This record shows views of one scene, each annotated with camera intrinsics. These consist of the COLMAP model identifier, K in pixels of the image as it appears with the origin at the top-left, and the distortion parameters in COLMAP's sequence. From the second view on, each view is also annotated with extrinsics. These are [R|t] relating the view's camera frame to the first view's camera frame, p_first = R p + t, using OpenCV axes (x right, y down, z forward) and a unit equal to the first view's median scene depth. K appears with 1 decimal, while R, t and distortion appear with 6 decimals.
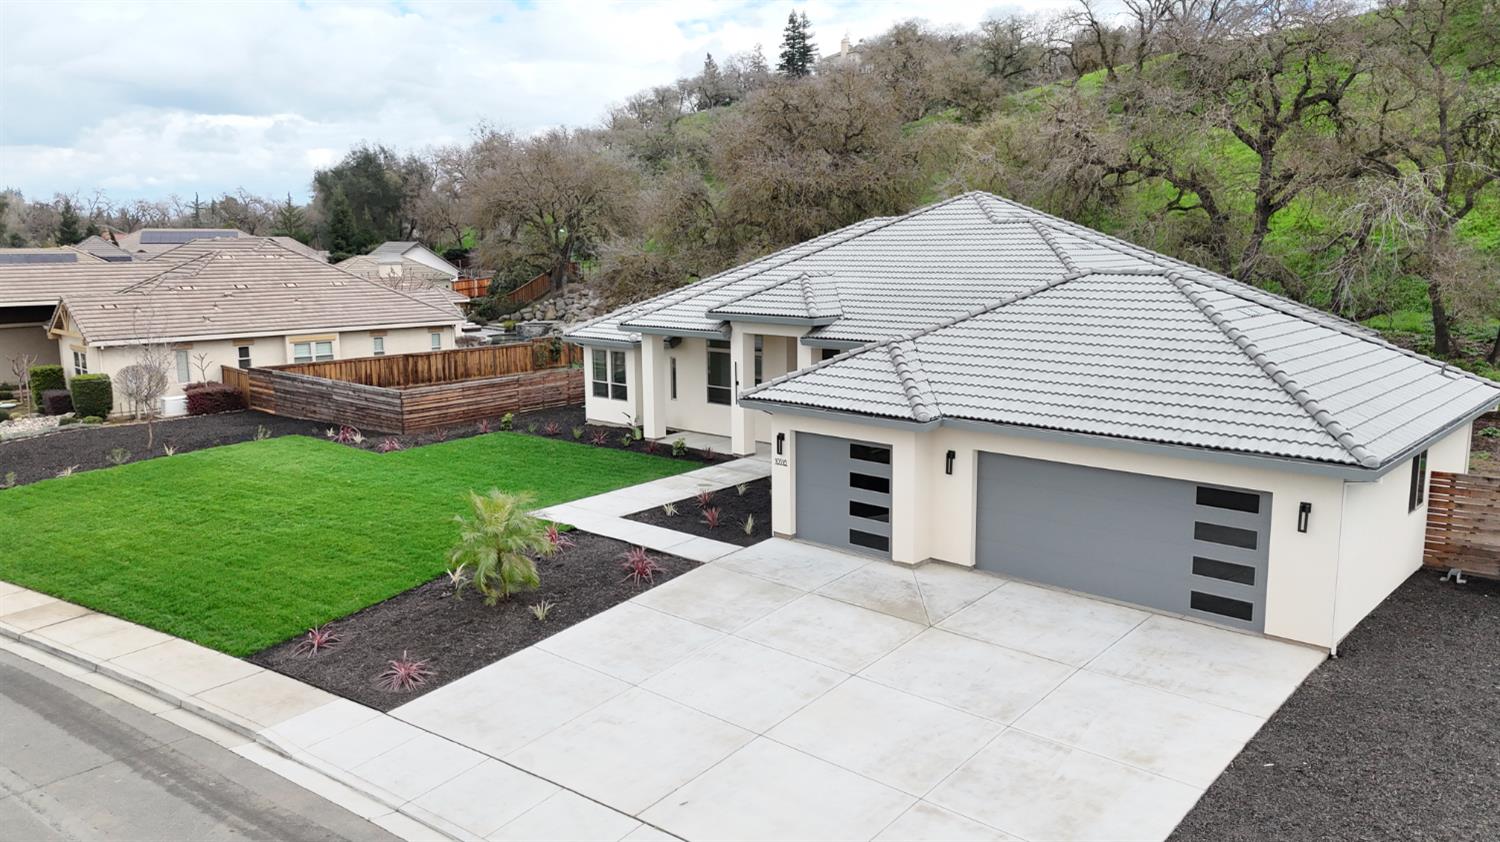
lens RADIAL K [[1104.7, 0, 750.0], [0, 1104.7, 421.0], [0, 0, 1]] dist [0.075067, -0.067396]
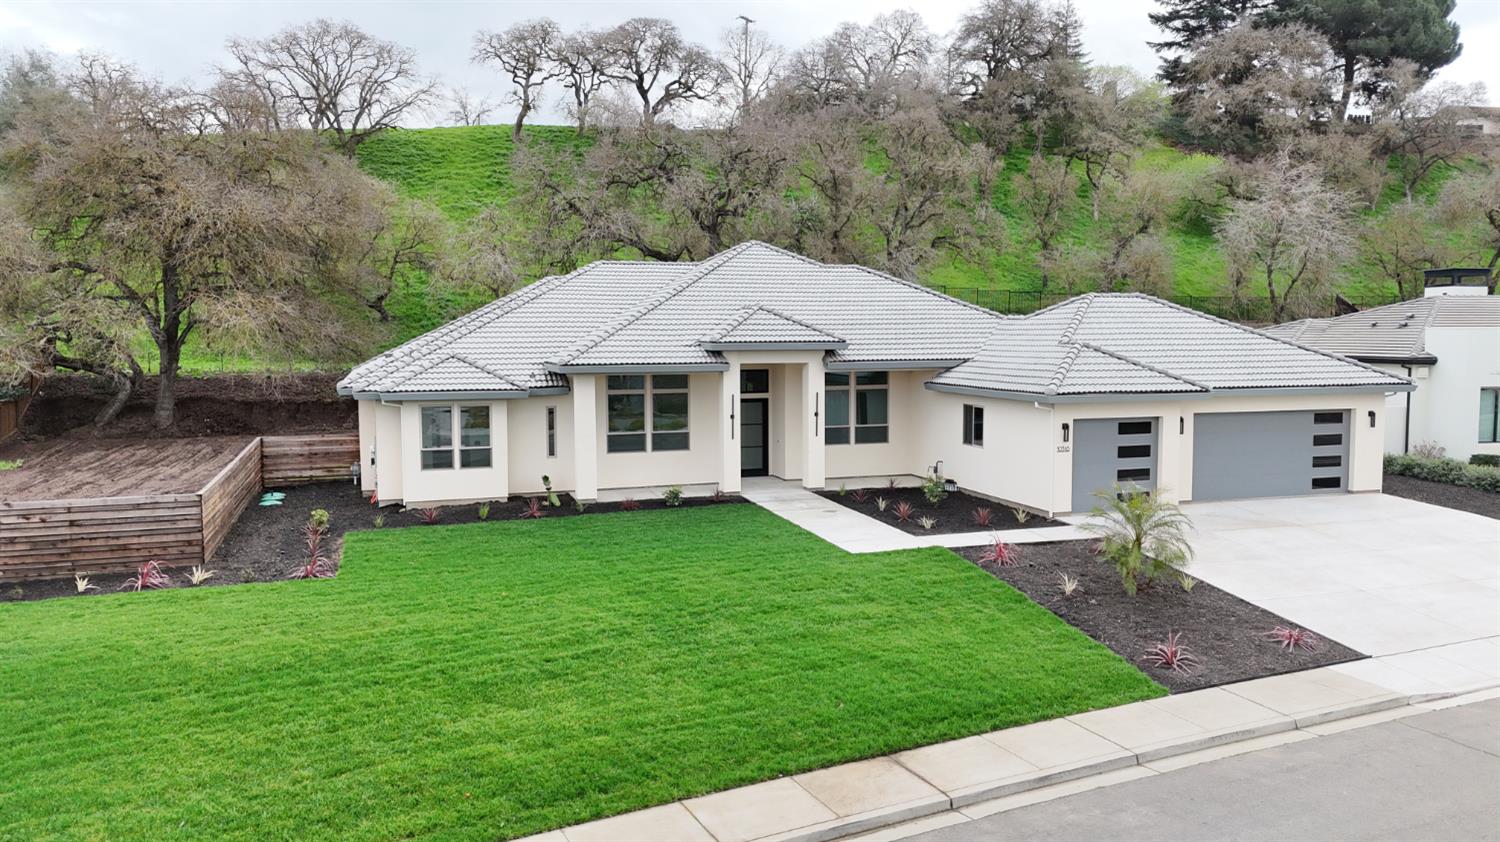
lens RADIAL K [[1104.7, 0, 750.0], [0, 1104.7, 421.0], [0, 0, 1]] dist [0.075067, -0.067396]
pose [[0.486382, -0.063666, 0.871423, -1.190112], [0.142304, 0.989797, -0.007113, -0.031291], [-0.862080, 0.127467, 0.490480, 0.735984]]
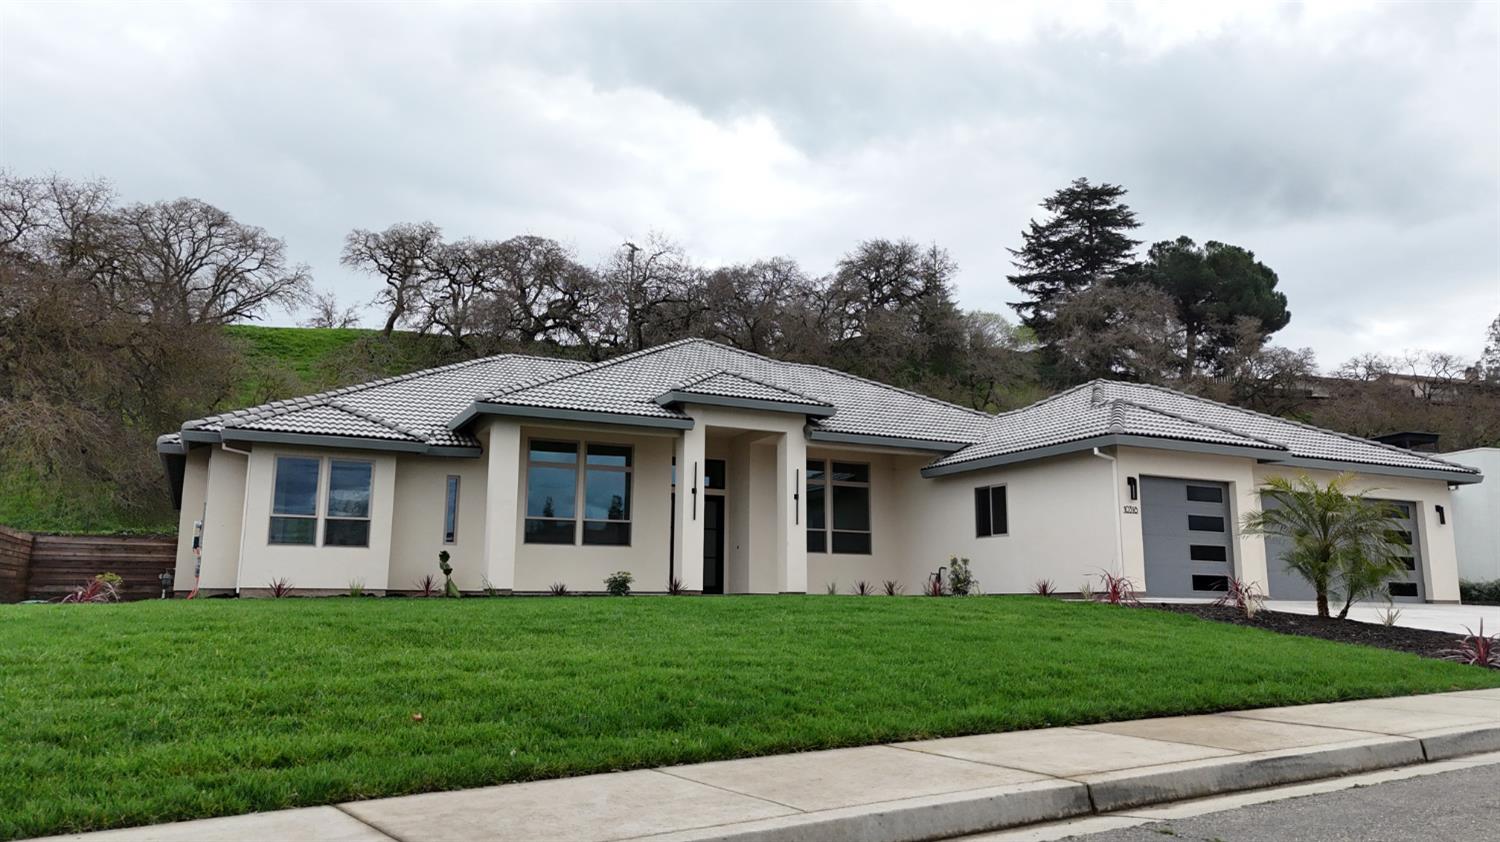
lens RADIAL K [[1104.7, 0, 750.0], [0, 1104.7, 421.0], [0, 0, 1]] dist [0.075067, -0.067396]
pose [[0.364383, 0.172451, 0.915142, -0.976773], [0.144804, 0.960259, -0.238609, 0.146158], [-0.919922, 0.219462, 0.324930, 1.012676]]
